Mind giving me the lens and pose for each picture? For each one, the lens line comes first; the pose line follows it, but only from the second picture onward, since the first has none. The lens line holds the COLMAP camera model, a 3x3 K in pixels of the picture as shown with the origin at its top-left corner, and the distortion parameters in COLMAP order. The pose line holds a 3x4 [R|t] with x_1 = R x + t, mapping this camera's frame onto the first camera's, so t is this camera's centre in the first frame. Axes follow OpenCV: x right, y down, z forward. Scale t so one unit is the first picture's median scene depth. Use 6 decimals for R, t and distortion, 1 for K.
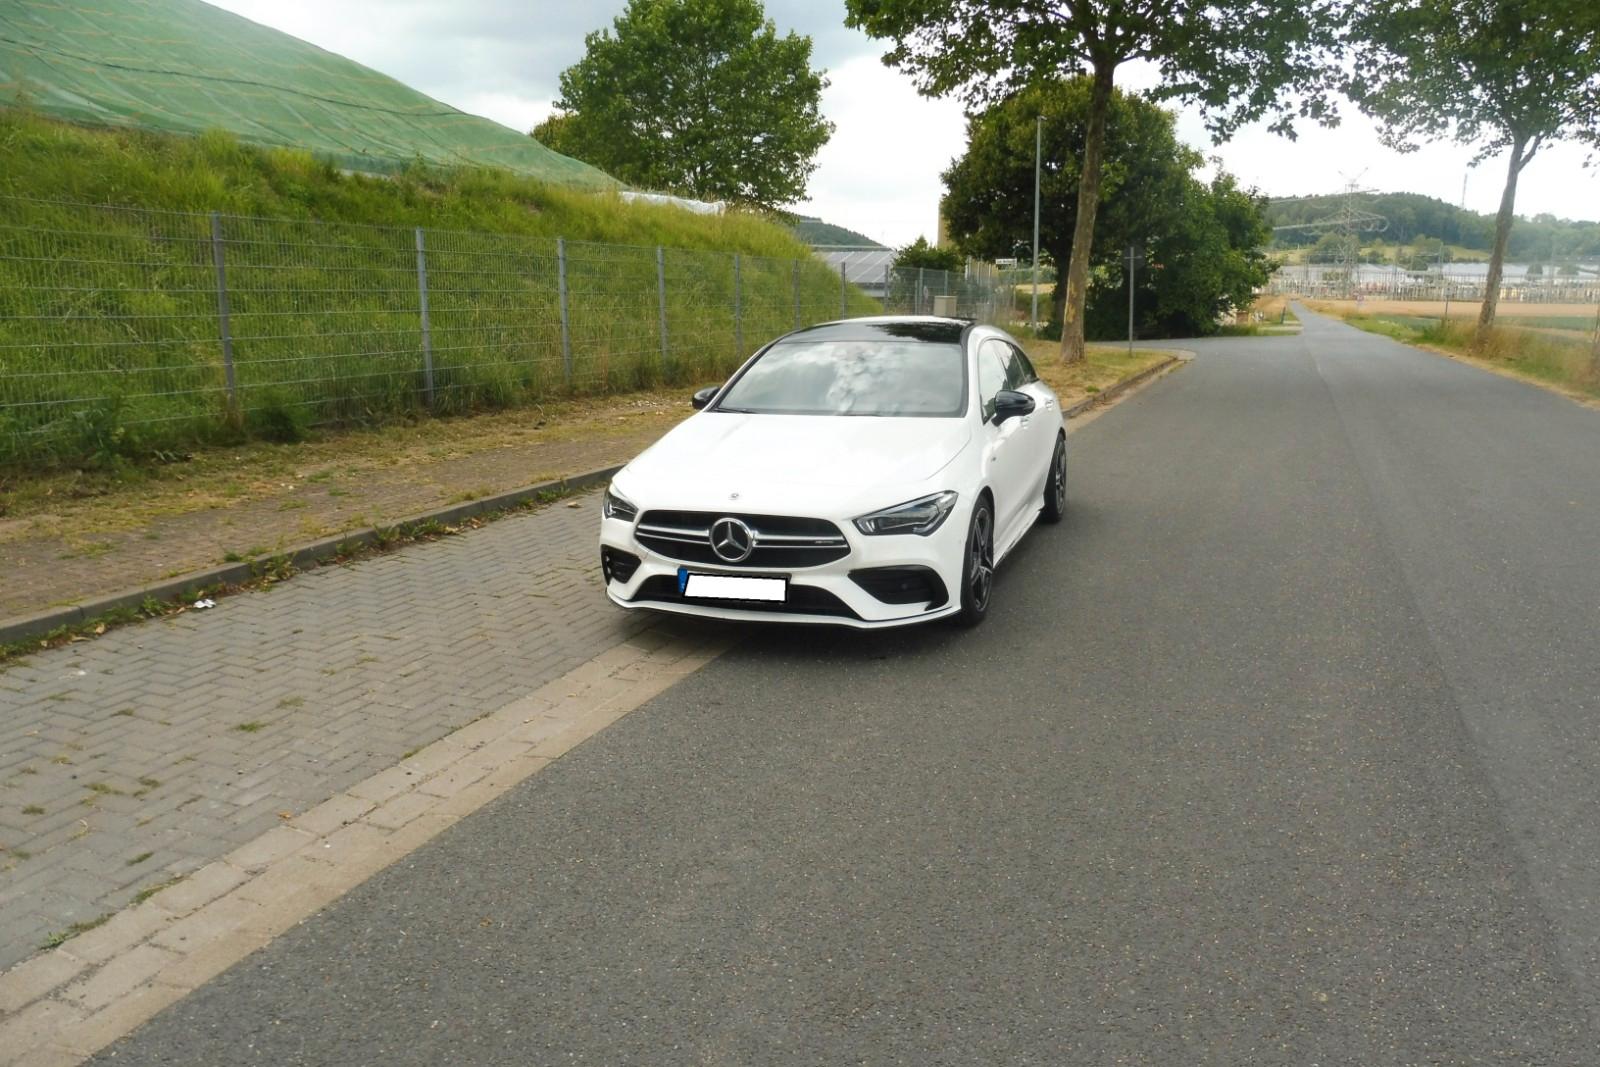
lens RADIAL K [[1160.4, 0, 800.1], [0, 1160.4, 543.2], [0, 0, 1]] dist [-0.046049, 0.020516]
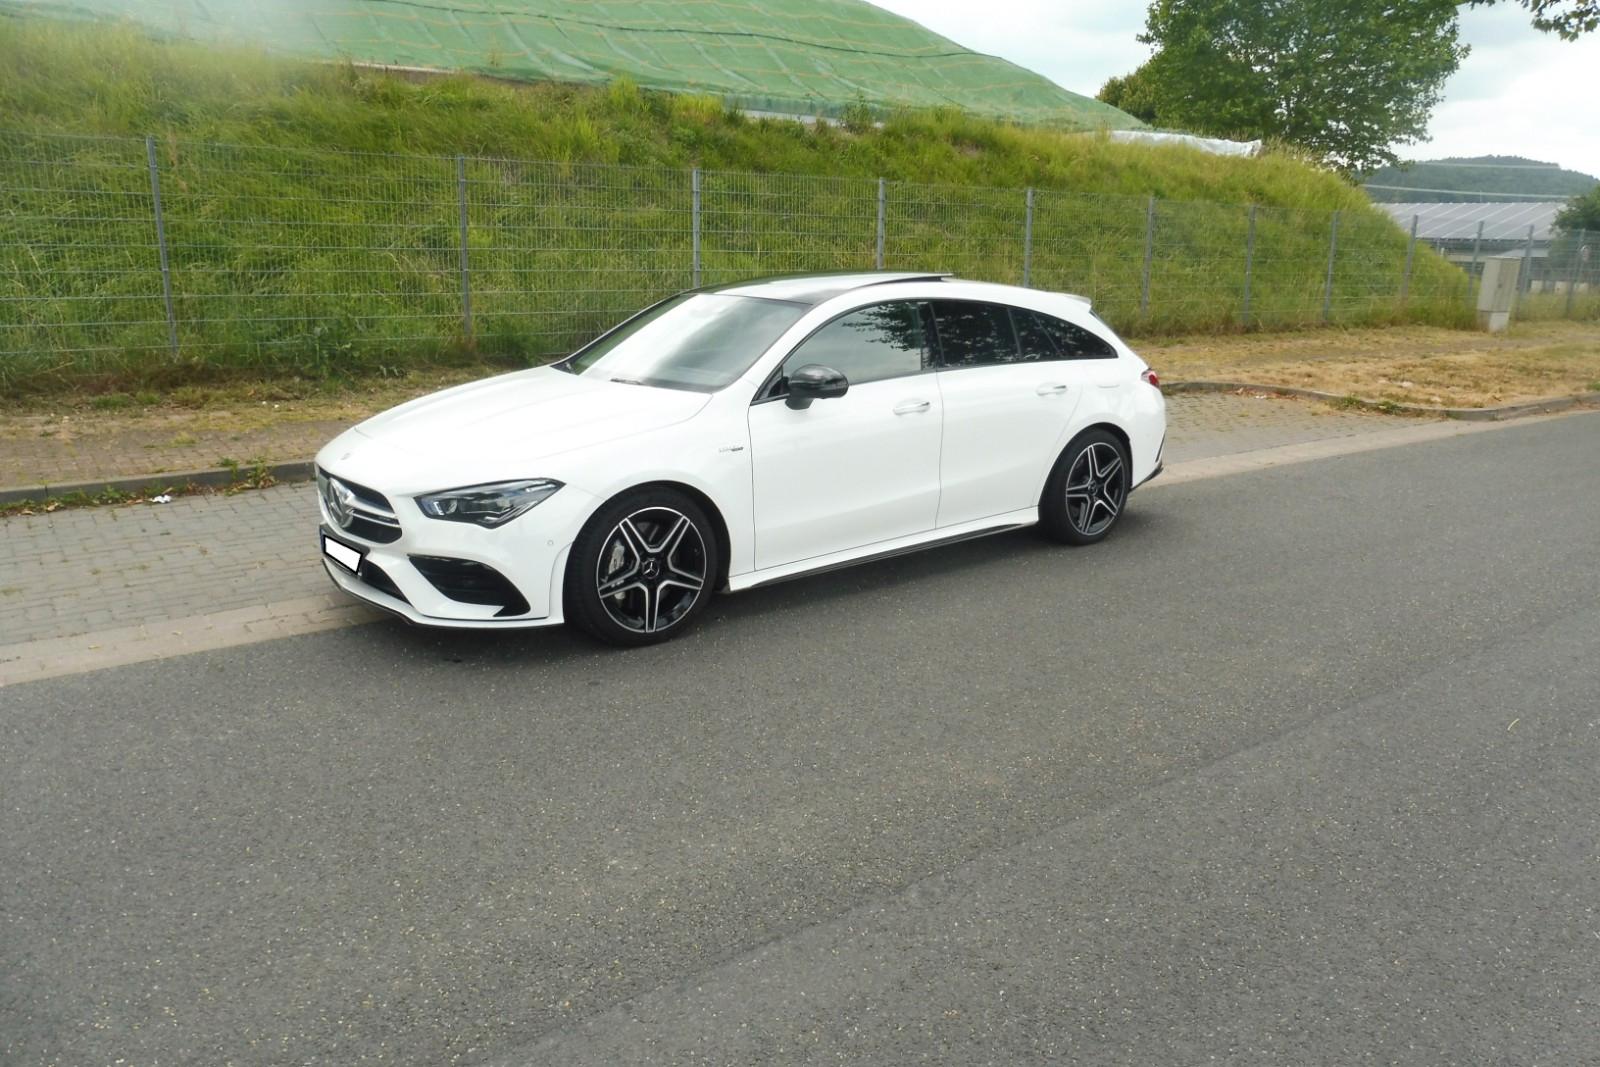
lens RADIAL K [[1160.4, 0, 808.5], [0, 1160.4, 540.6], [0, 0, 1]] dist [-0.046049, 0.020516]
pose [[0.854072, 0.150390, -0.497940, 0.250995], [-0.129595, 0.988627, 0.076306, -0.031748], [0.503752, -0.000641, 0.863848, 0.135449]]
